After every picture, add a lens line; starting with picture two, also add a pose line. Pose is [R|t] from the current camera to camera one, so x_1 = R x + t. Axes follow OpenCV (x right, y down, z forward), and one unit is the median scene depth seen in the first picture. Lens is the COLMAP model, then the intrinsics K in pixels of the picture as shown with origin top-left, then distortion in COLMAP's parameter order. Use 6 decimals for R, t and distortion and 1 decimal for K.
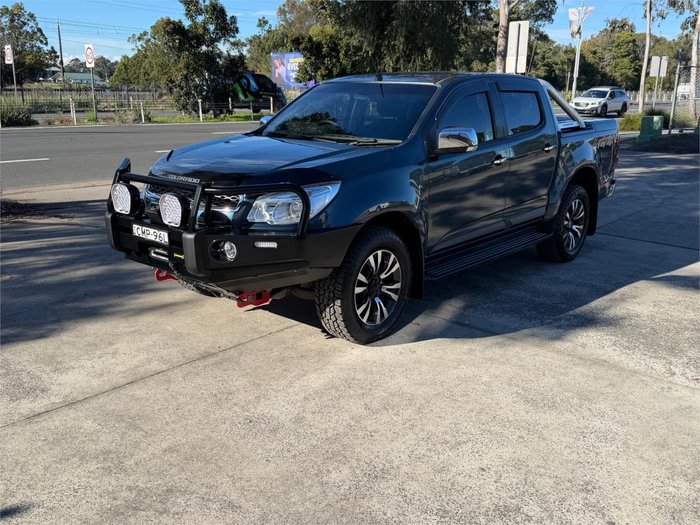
lens RADIAL K [[680.1, 0, 347.4], [0, 680.1, 269.5], [0, 0, 1]] dist [0.018906, 0.000000]
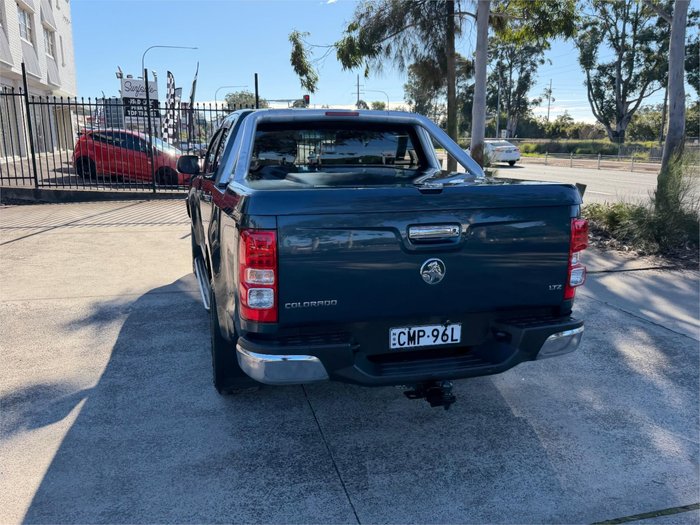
lens RADIAL K [[570.2, 0, 341.7], [0, 570.2, 259.1], [0, 0, 1]] dist [0.067360, -0.107492]
pose [[-0.543612, 0.140950, -0.827417, 0.948453], [-0.237973, 0.919464, 0.312978, -0.438194], [0.804895, 0.367041, -0.466289, 1.772926]]
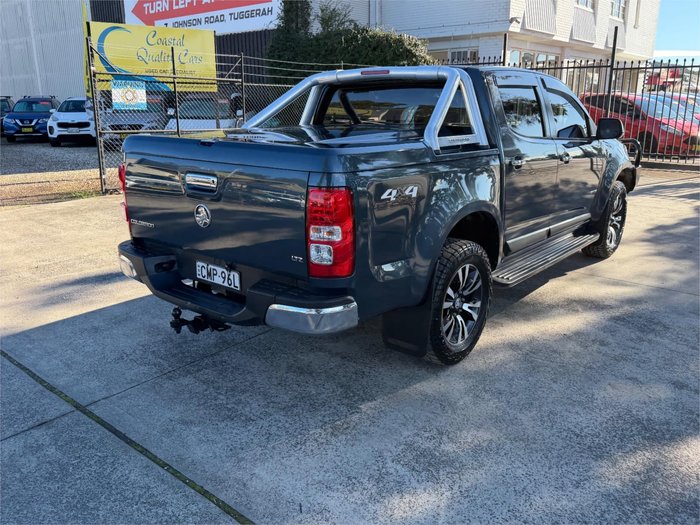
lens RADIAL K [[570.2, 0, 350.6], [0, 570.2, 256.7], [0, 0, 1]] dist [0.067360, -0.107492]
pose [[-0.998797, -0.016959, -0.046007, 0.345142], [-0.037741, 0.864898, 0.500527, -0.549227], [0.031302, 0.501661, -0.864498, 2.137369]]
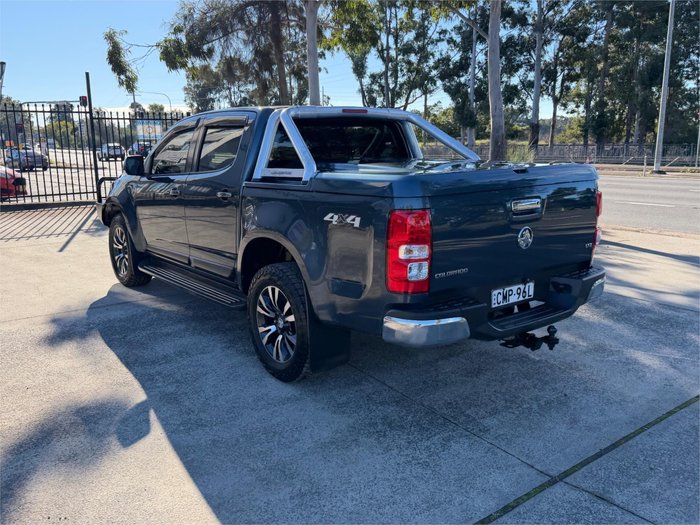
lens RADIAL K [[570.2, 0, 339.2], [0, 570.2, 251.1], [0, 0, 1]] dist [0.067360, -0.107492]
pose [[-0.210961, 0.156299, -0.964918, 1.126351], [-0.249040, 0.945965, 0.207677, -0.350590], [0.945238, 0.284115, -0.160637, 1.512354]]
